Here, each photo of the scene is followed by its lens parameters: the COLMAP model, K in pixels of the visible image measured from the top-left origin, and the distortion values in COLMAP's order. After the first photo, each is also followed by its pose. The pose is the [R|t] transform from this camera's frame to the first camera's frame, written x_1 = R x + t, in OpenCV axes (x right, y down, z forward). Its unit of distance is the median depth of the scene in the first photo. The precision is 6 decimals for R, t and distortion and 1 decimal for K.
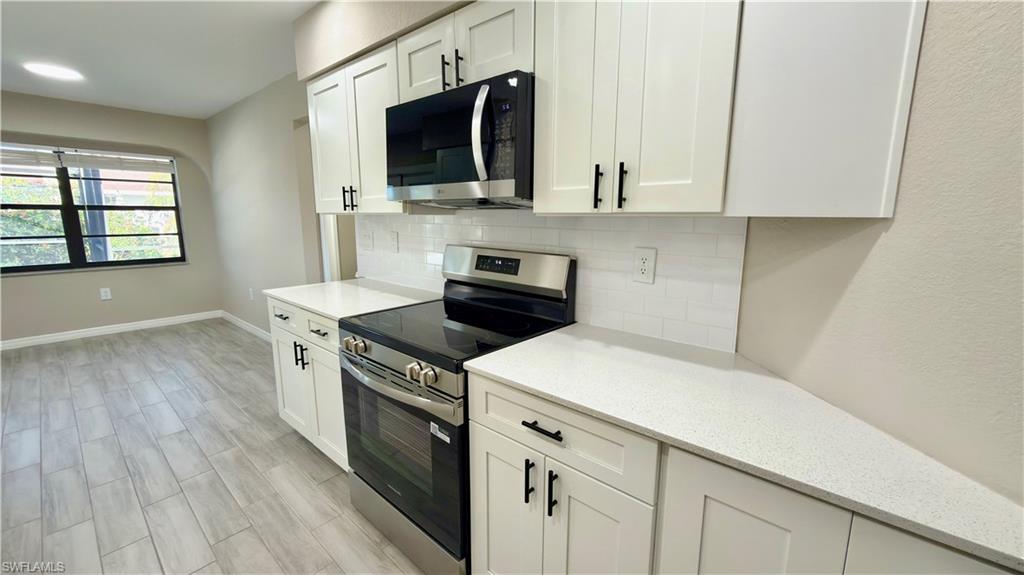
lens RADIAL K [[408.5, 0, 512.0], [0, 408.5, 287.5], [0, 0, 1]] dist [0.000633, -0.000116]
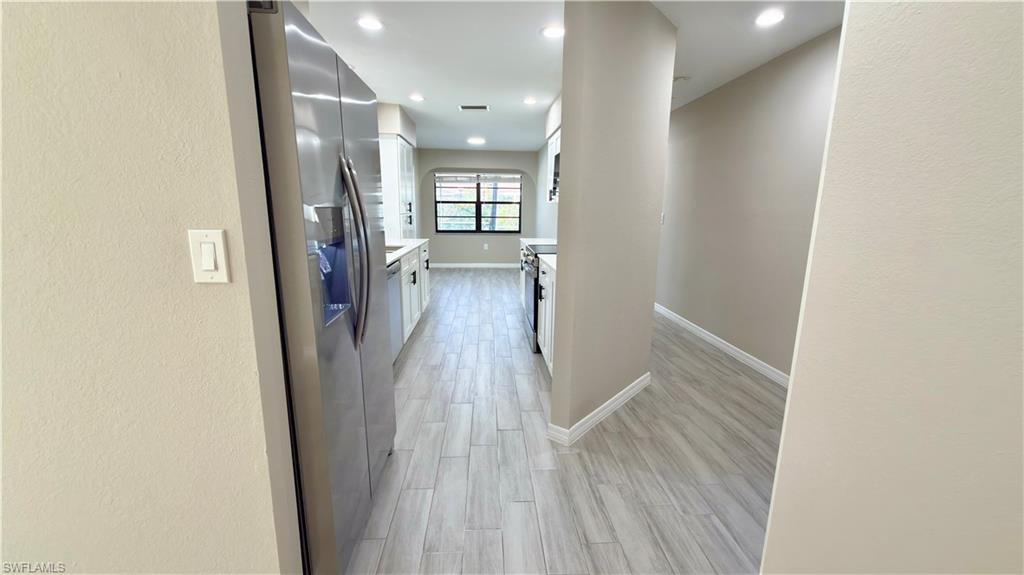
lens RADIAL K [[408.5, 0, 512.0], [0, 408.5, 287.5], [0, 0, 1]] dist [0.000633, -0.000116]
pose [[0.705223, 0.128148, -0.697309, 0.482483], [-0.129845, 0.990239, 0.050662, 0.092672], [0.696994, 0.054814, 0.714978, -0.299150]]
